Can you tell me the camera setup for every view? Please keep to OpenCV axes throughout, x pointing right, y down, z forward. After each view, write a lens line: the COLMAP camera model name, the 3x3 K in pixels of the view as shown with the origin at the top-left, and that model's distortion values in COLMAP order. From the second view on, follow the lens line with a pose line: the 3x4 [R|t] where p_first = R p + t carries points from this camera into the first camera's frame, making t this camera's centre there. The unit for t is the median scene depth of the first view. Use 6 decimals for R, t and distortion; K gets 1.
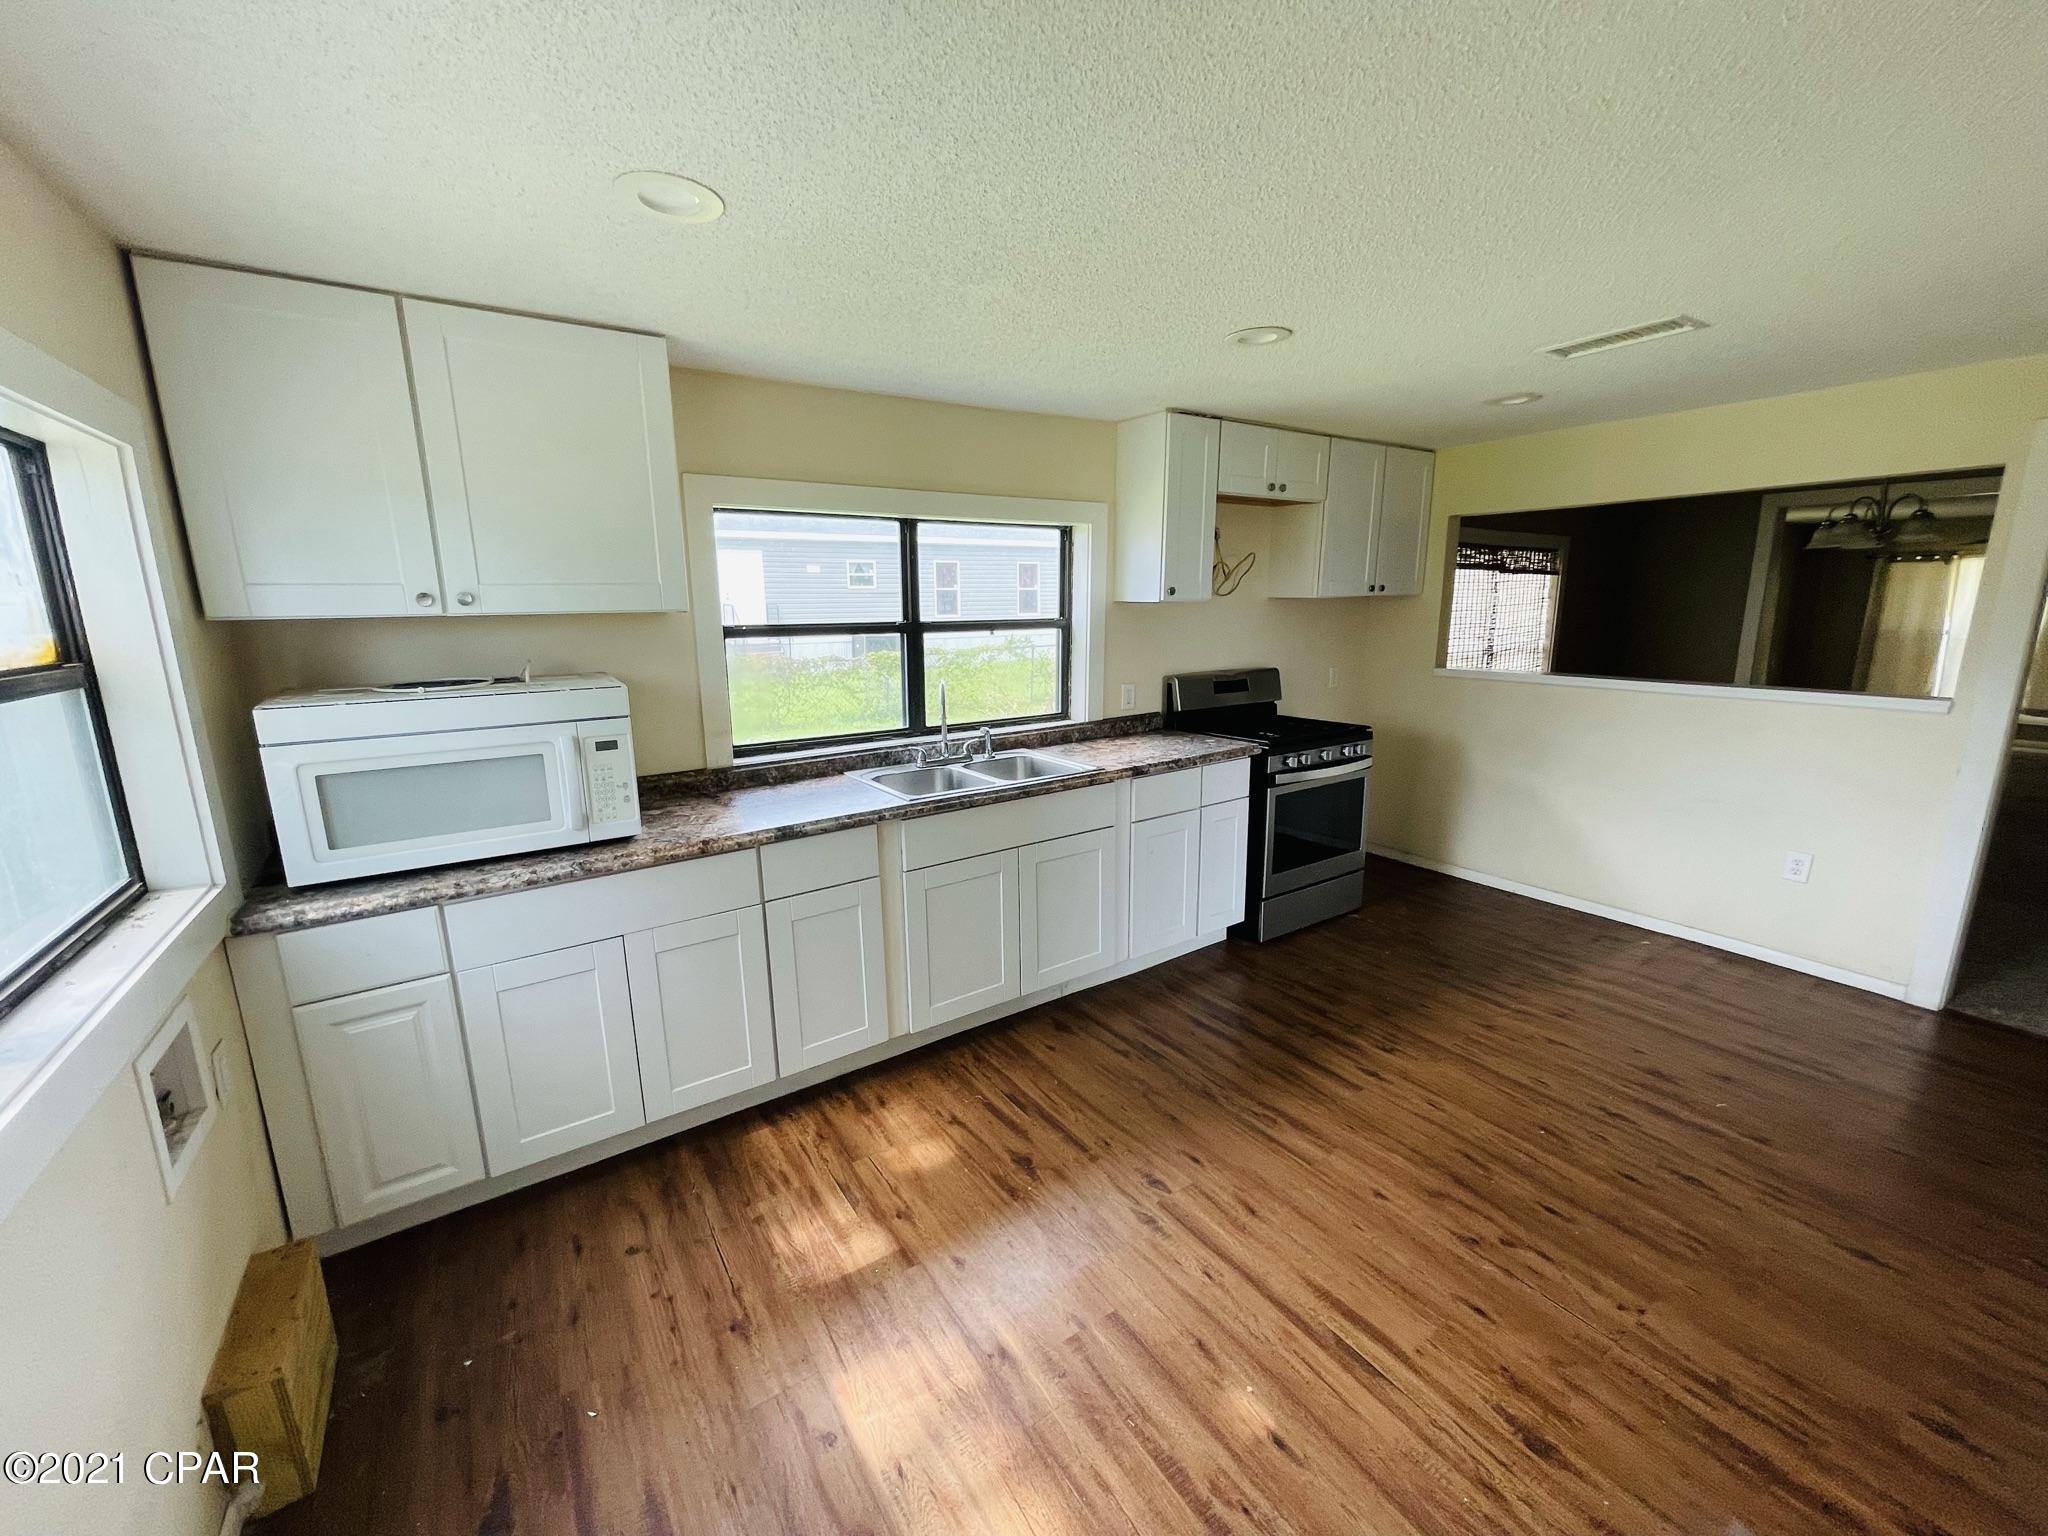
lens RADIAL K [[826.6, 0, 1033.8], [0, 826.6, 767.1], [0, 0, 1]] dist [-0.003113, 0.001357]
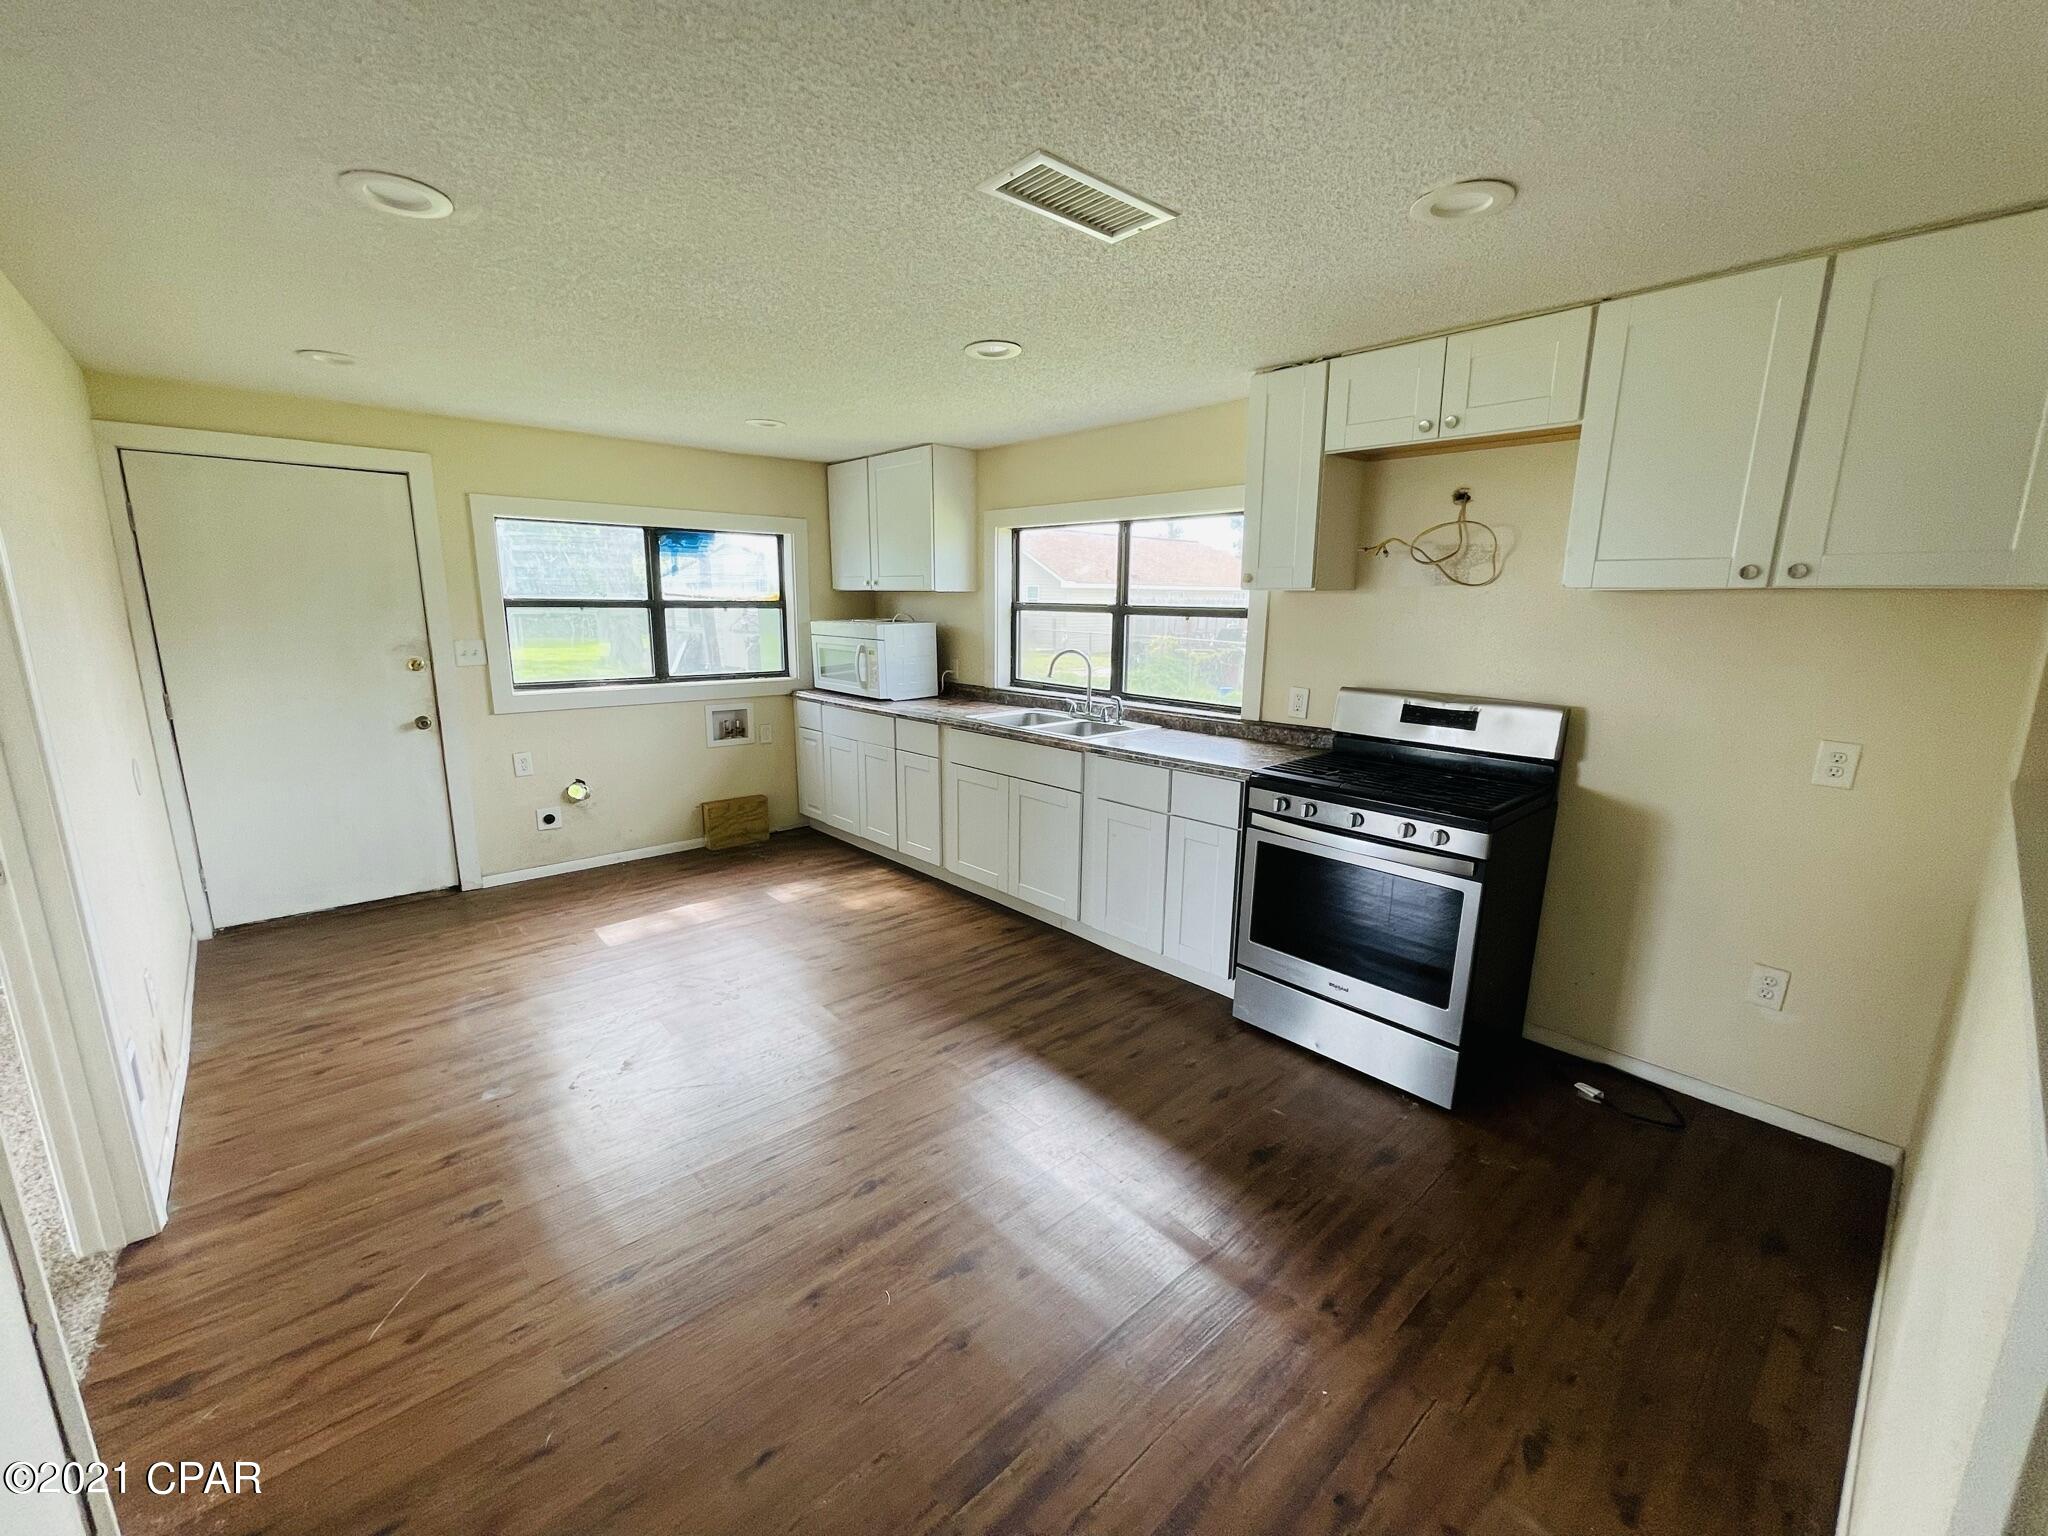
lens RADIAL K [[826.6, 0, 1026.9], [0, 826.6, 777.2], [0, 0, 1]] dist [-0.003113, 0.001357]
pose [[0.147959, 0.228587, -0.962214, 1.162180], [-0.205817, 0.958738, 0.196113, -0.153716], [0.967341, 0.169023, 0.188901, 0.731203]]
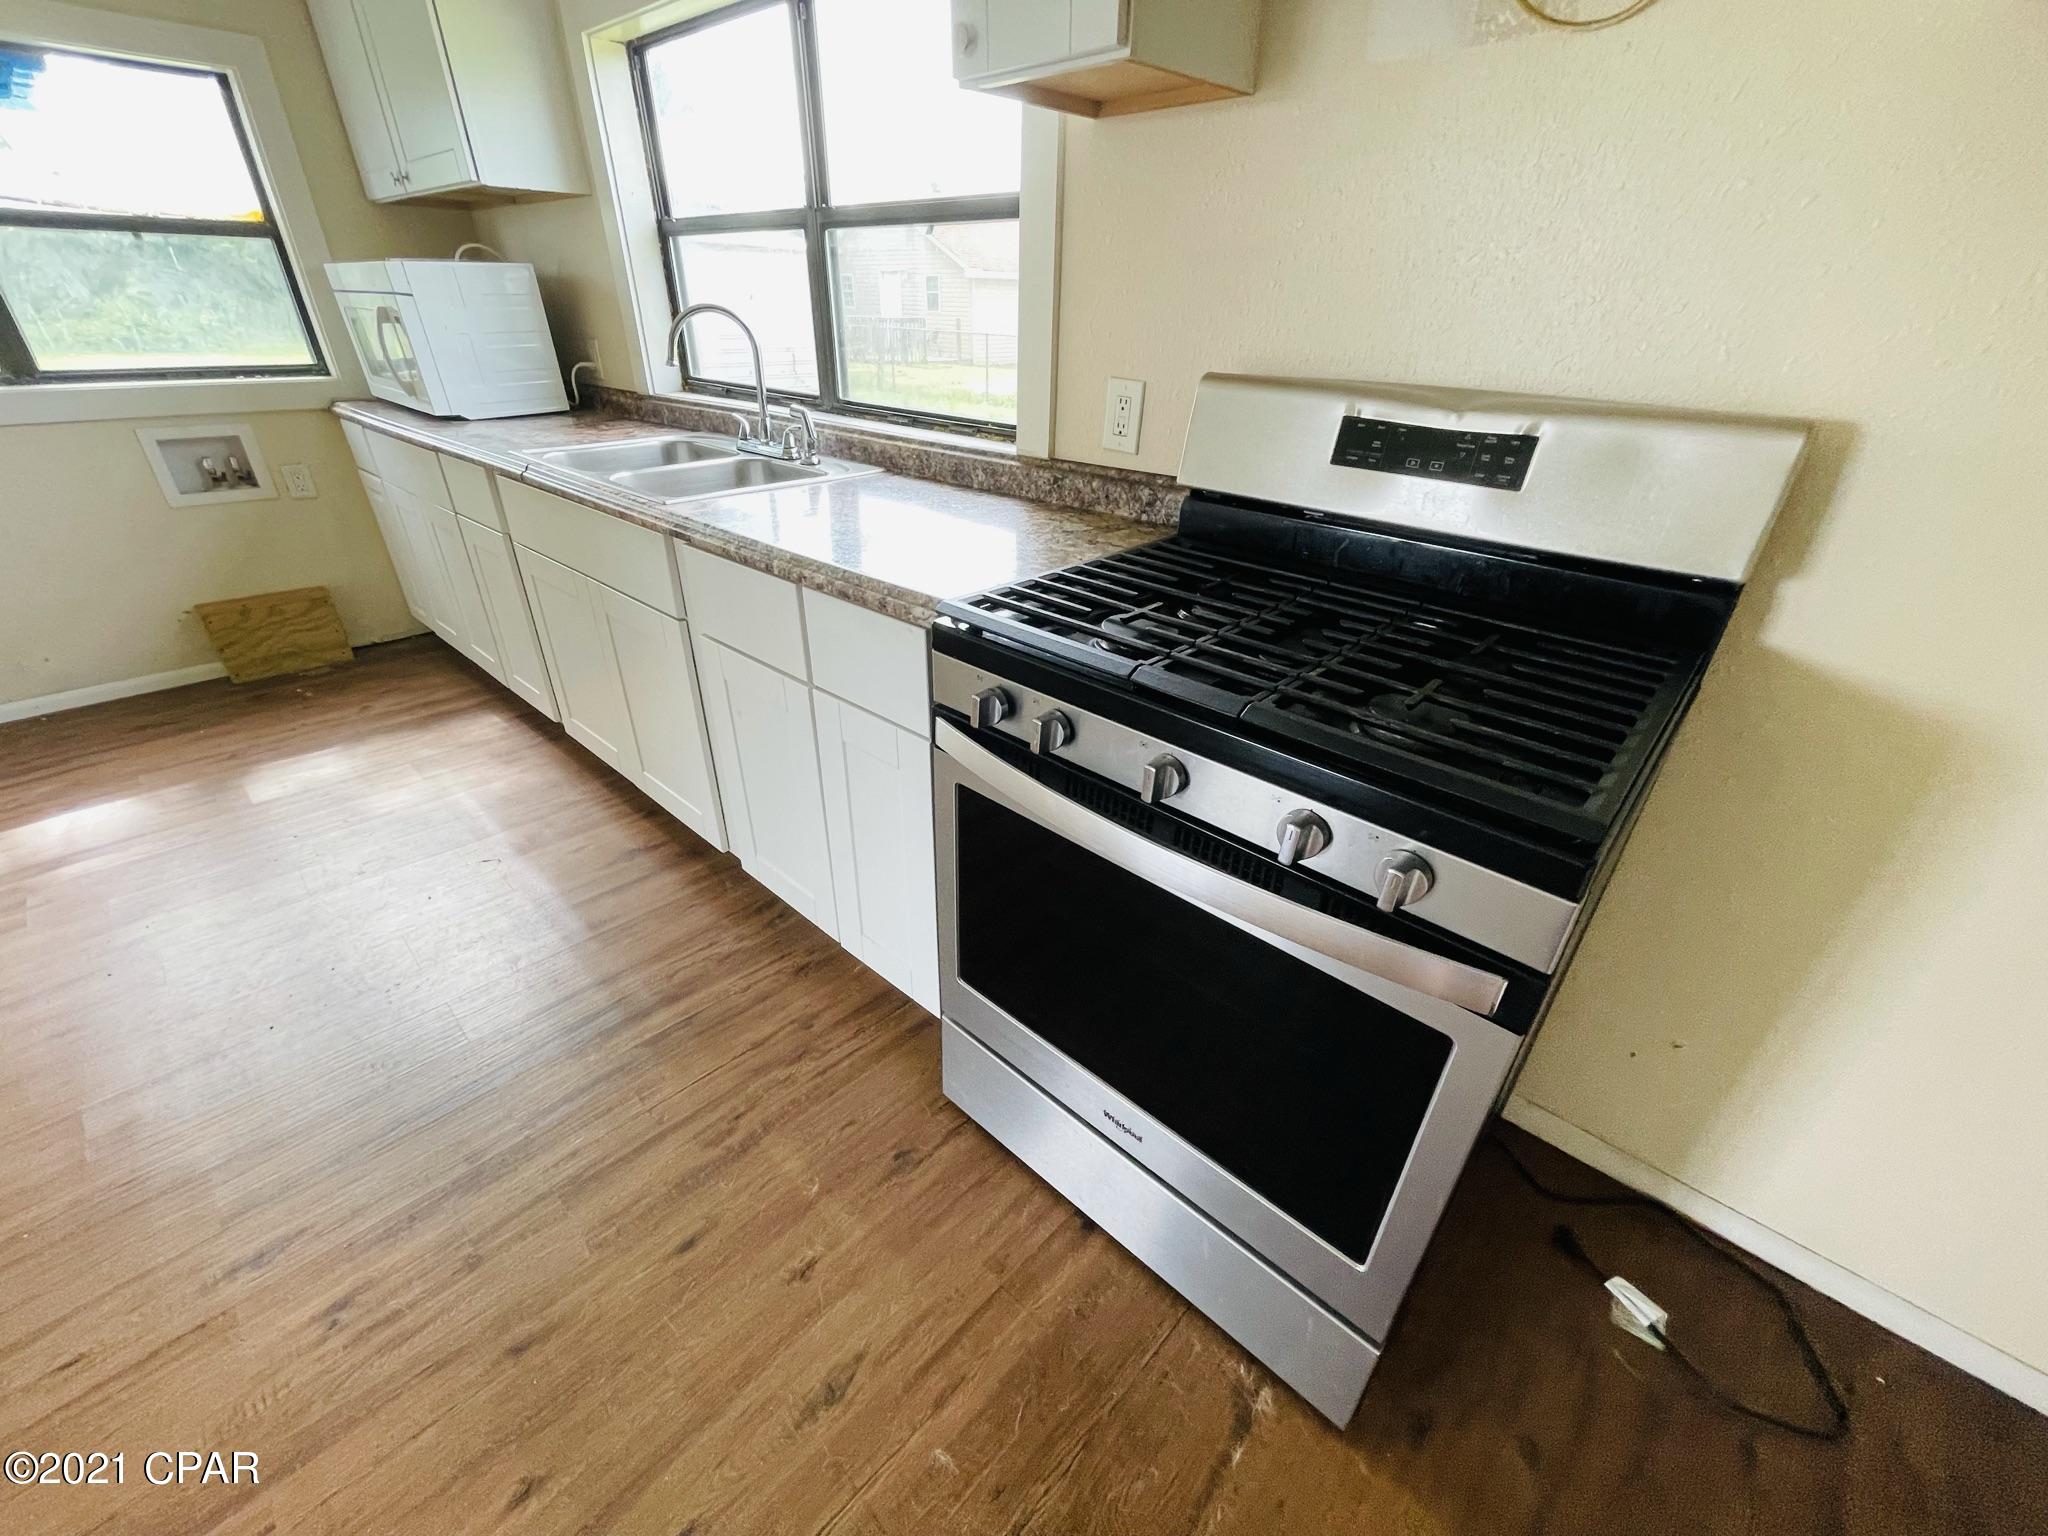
lens RADIAL K [[826.6, 0, 1030.6], [0, 826.6, 778.9], [0, 0, 1]] dist [-0.003113, 0.001357]
pose [[0.232195, 0.505131, -0.831221, 0.663393], [-0.213743, 0.860186, 0.463026, -0.138833], [0.948894, 0.070155, 0.307700, 1.070539]]
